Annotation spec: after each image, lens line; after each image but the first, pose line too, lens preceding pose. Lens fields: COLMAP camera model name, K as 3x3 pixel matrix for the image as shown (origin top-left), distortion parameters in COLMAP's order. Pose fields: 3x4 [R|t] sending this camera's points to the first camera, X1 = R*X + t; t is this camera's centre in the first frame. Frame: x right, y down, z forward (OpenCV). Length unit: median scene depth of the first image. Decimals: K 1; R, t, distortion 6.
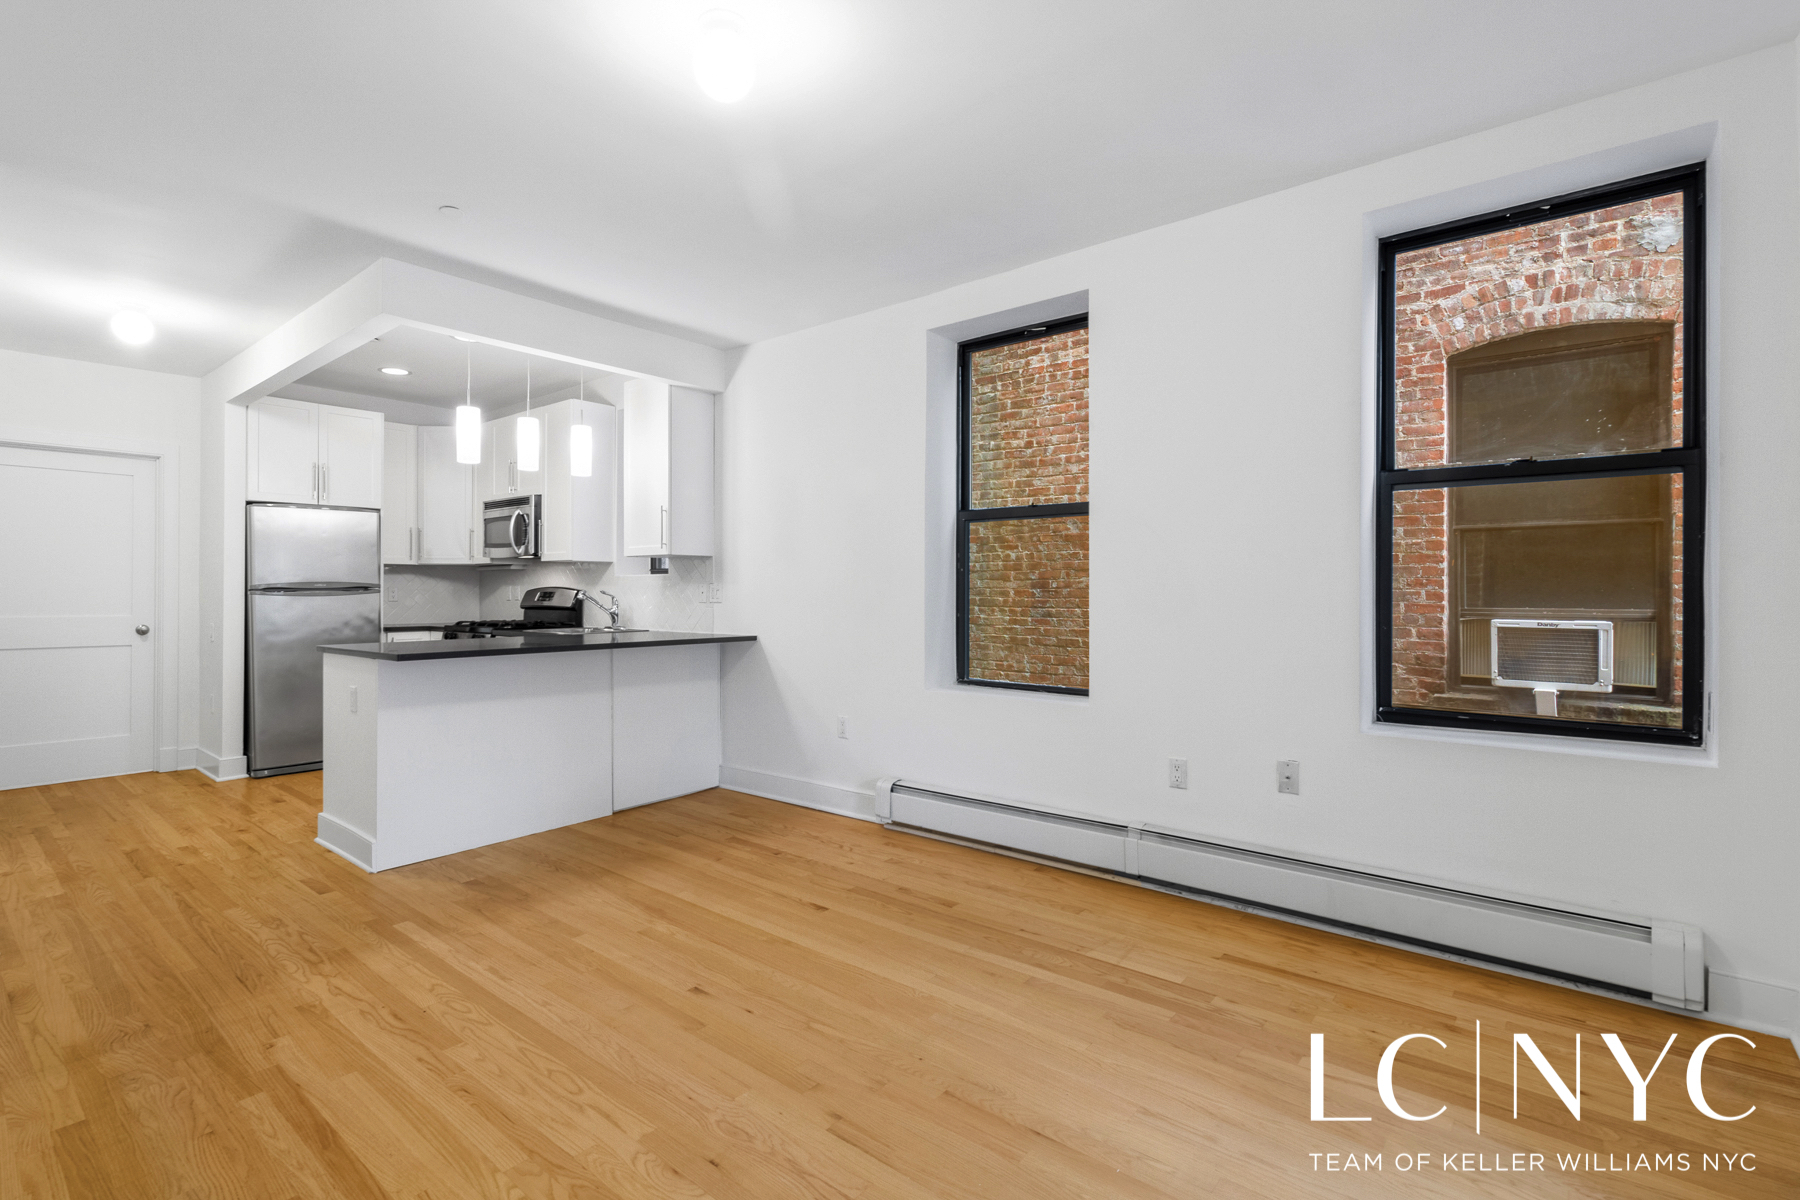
lens RADIAL K [[878.7, 0, 900.1], [0, 878.7, 593.1], [0, 0, 1]] dist [-0.000854, -0.000441]
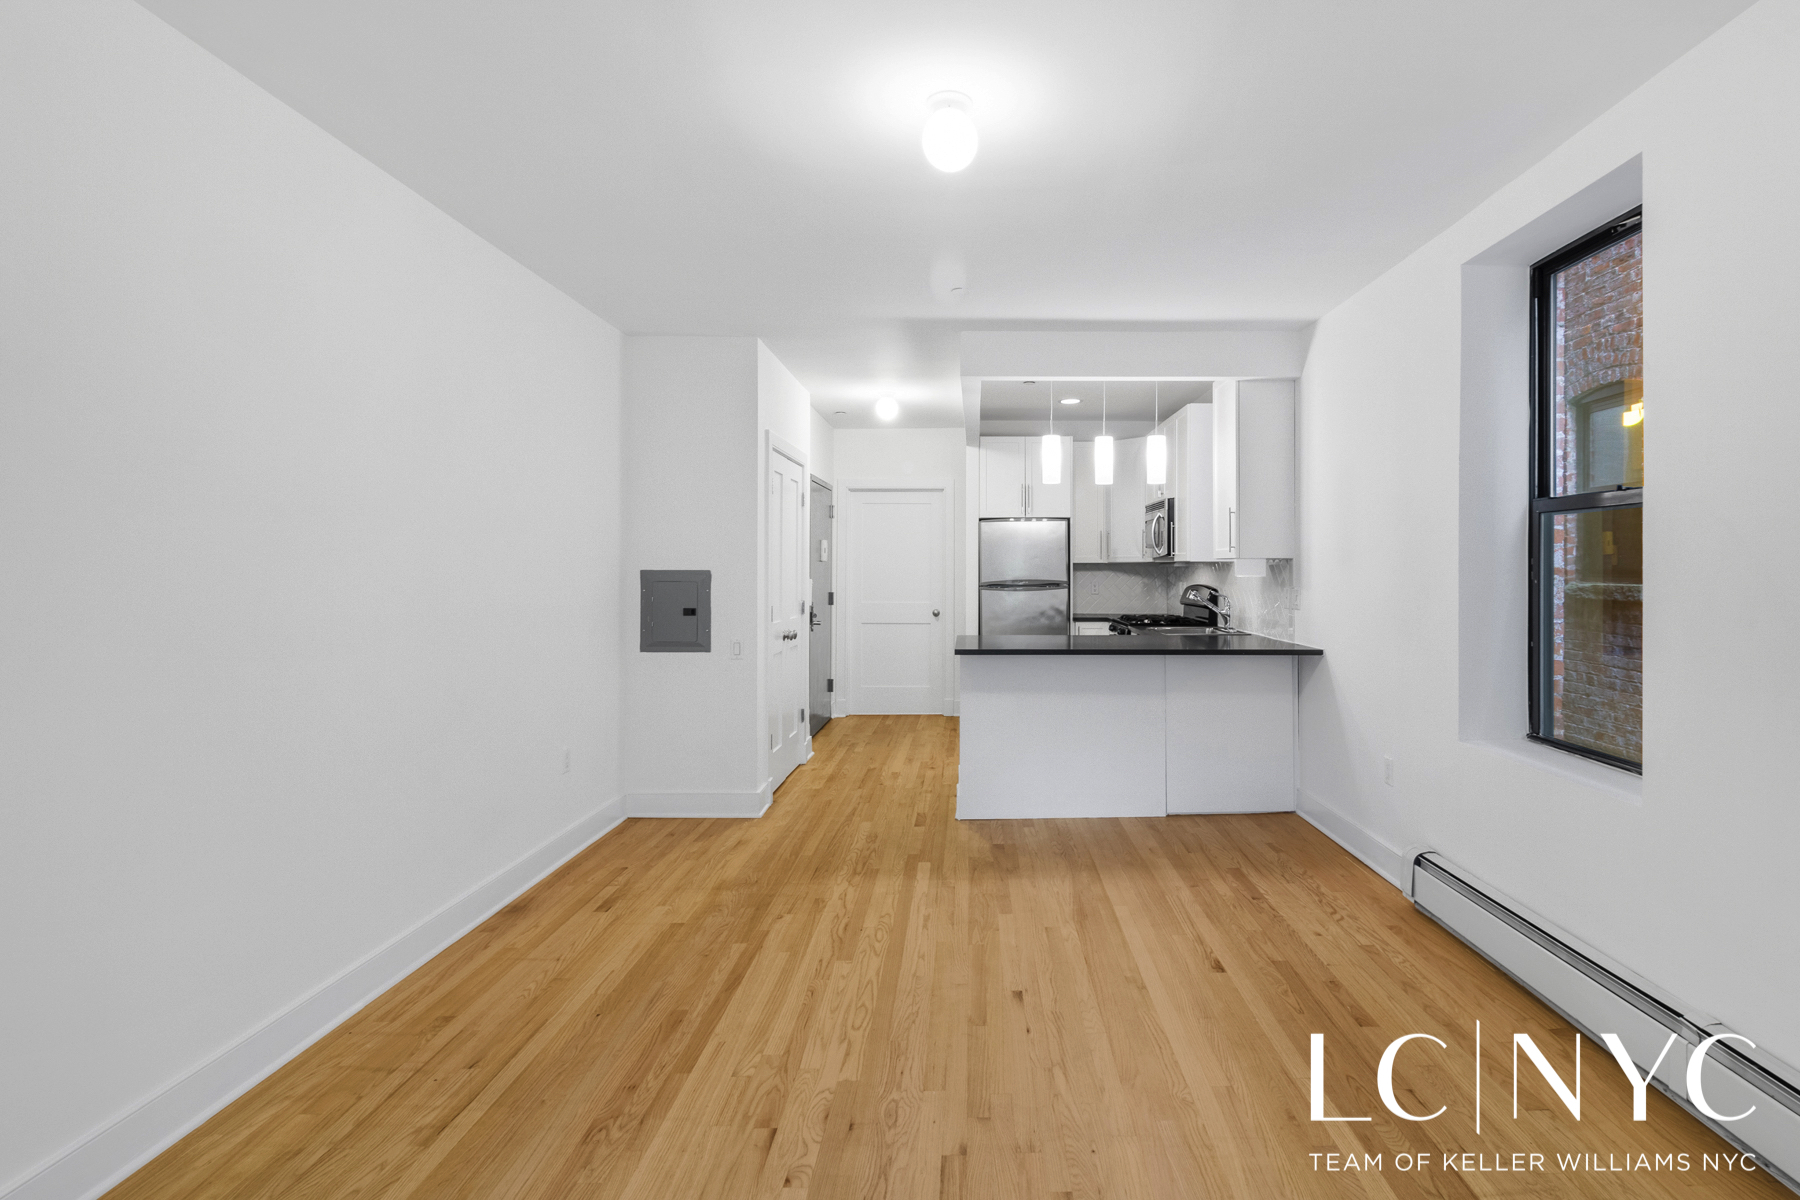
lens RADIAL K [[879.2, 0, 905.3], [0, 879.2, 572.9], [0, 0, 1]] dist [0.000354, 0.000110]
pose [[0.608018, 0.000158, -0.793923, 0.383810], [0.001351, 0.999998, 0.001233, -0.041007], [0.793922, -0.001823, 0.608017, 0.182113]]
